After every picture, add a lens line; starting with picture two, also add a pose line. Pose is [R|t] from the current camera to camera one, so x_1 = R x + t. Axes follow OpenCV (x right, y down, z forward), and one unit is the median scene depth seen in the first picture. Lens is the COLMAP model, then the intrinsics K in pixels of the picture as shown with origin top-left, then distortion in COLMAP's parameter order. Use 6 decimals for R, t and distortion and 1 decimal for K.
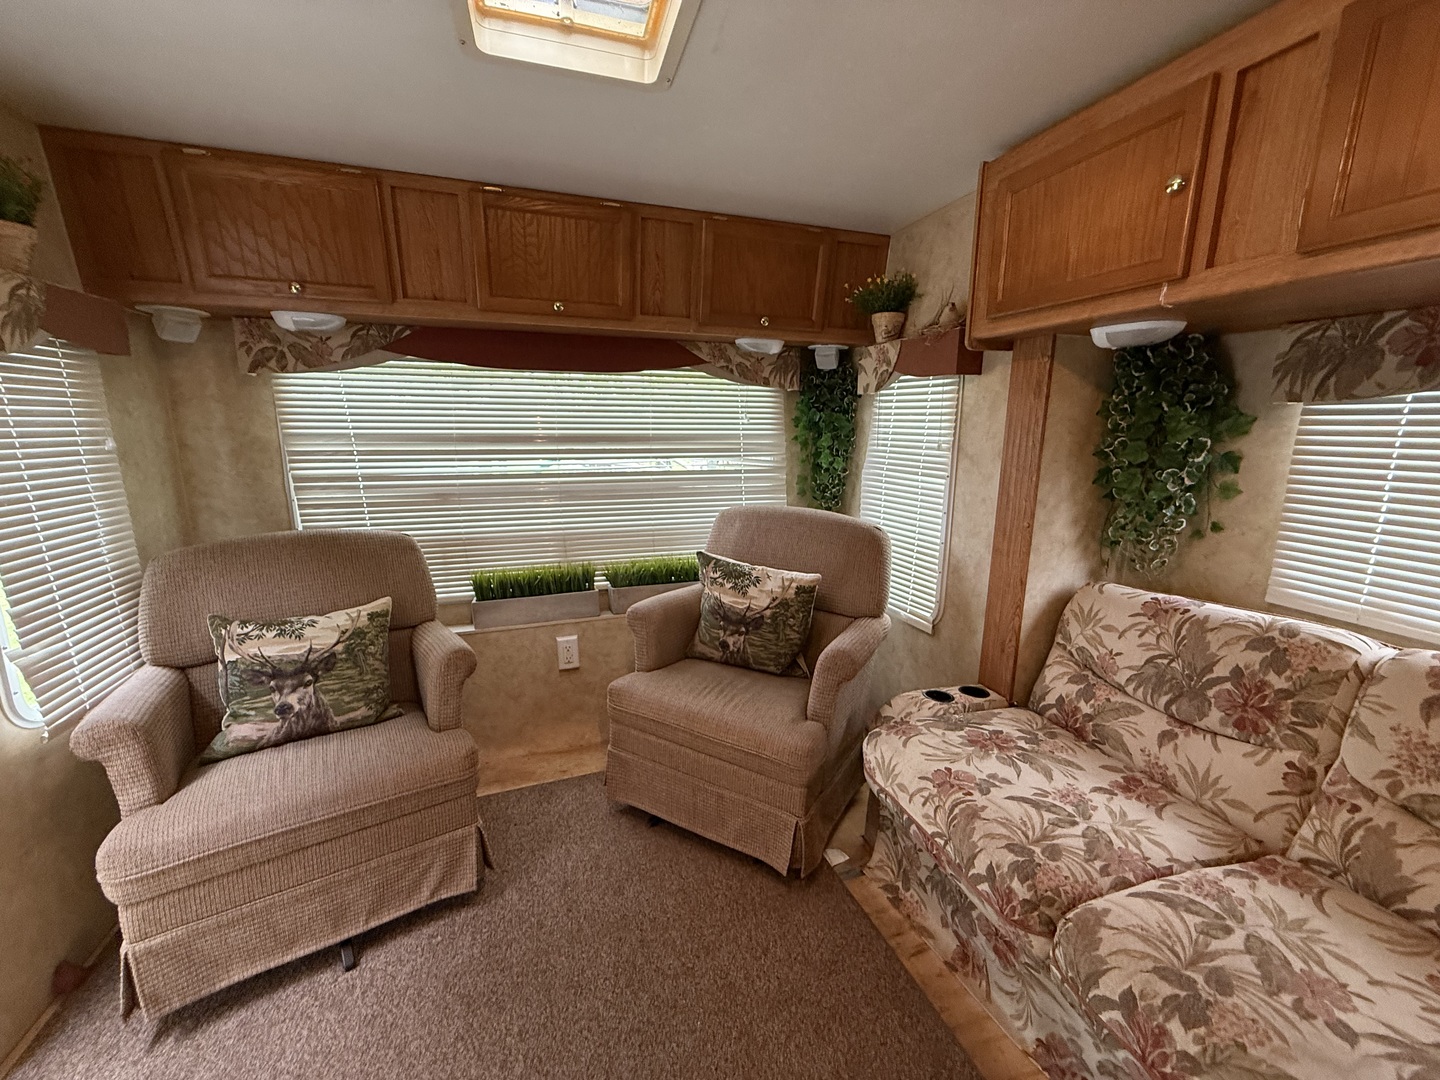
lens RADIAL K [[574.0, 0, 720.0], [0, 574.0, 540.0], [0, 0, 1]] dist [-0.000849, 0.000087]
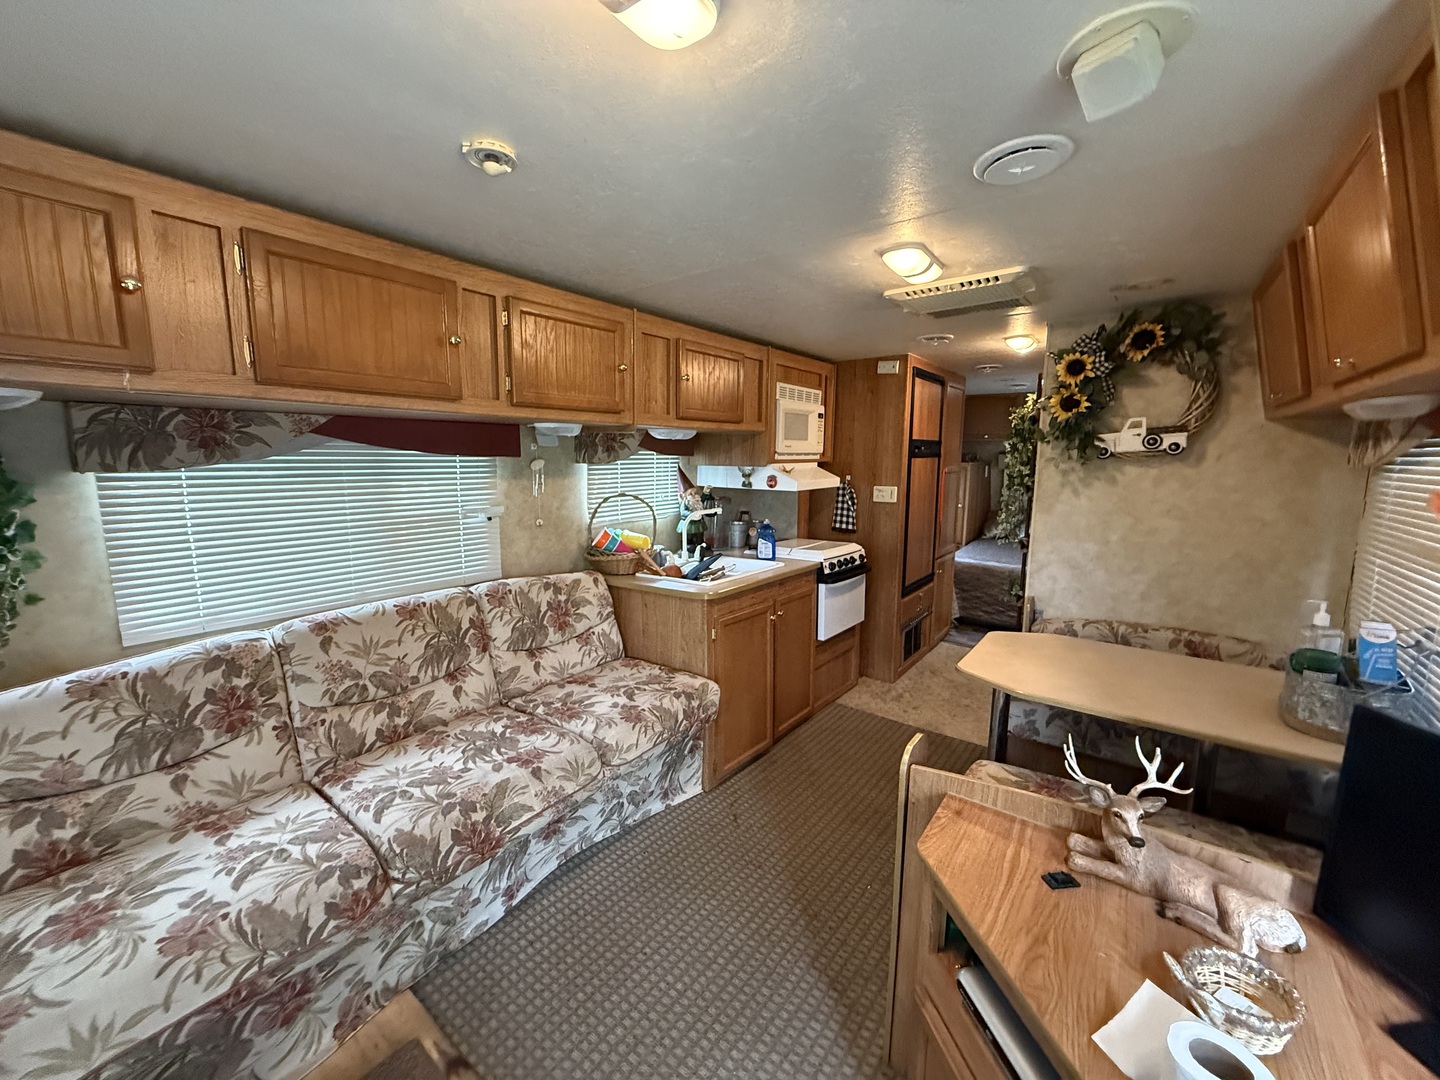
lens RADIAL K [[574.0, 0, 720.0], [0, 574.0, 540.0], [0, 0, 1]] dist [-0.000849, 0.000087]
pose [[-0.576429, -0.138348, 0.805351, -0.502480], [0.148378, 0.951459, 0.269649, -0.188771], [-0.803563, 0.274930, -0.527920, 0.524234]]
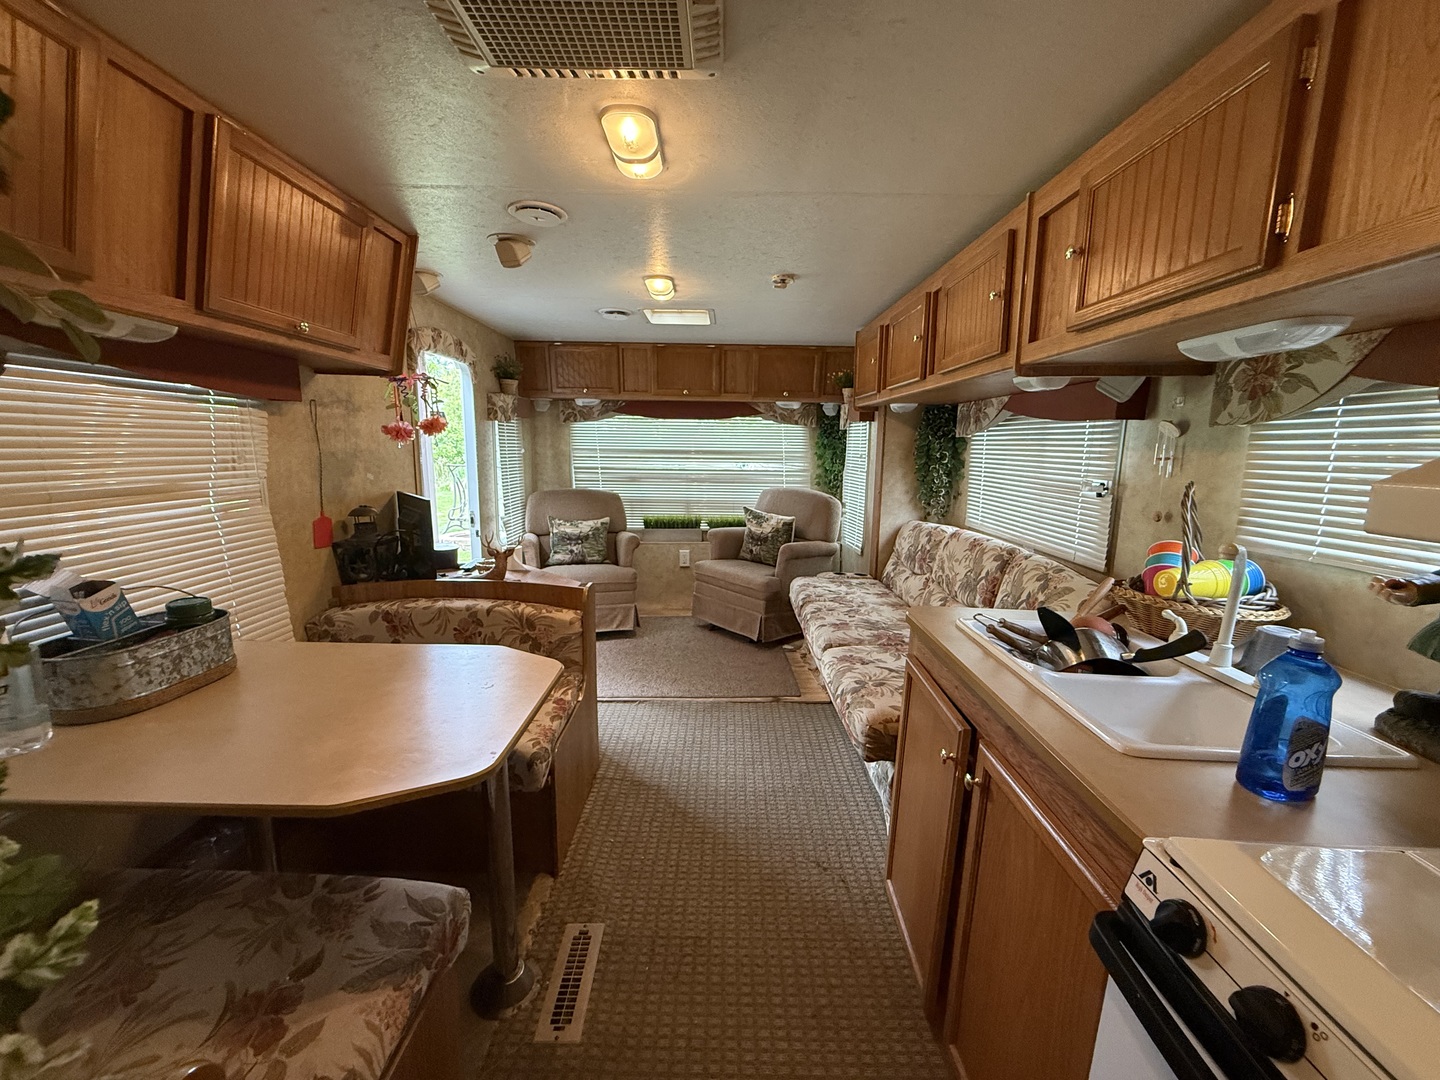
lens RADIAL K [[574.0, 0, 720.0], [0, 574.0, 540.0], [0, 0, 1]] dist [-0.000849, 0.000087]
pose [[0.951106, 0.054268, -0.304060, 0.638828], [-0.066366, 0.997356, -0.029590, 0.256664], [0.301650, 0.048323, 0.952193, -1.215715]]
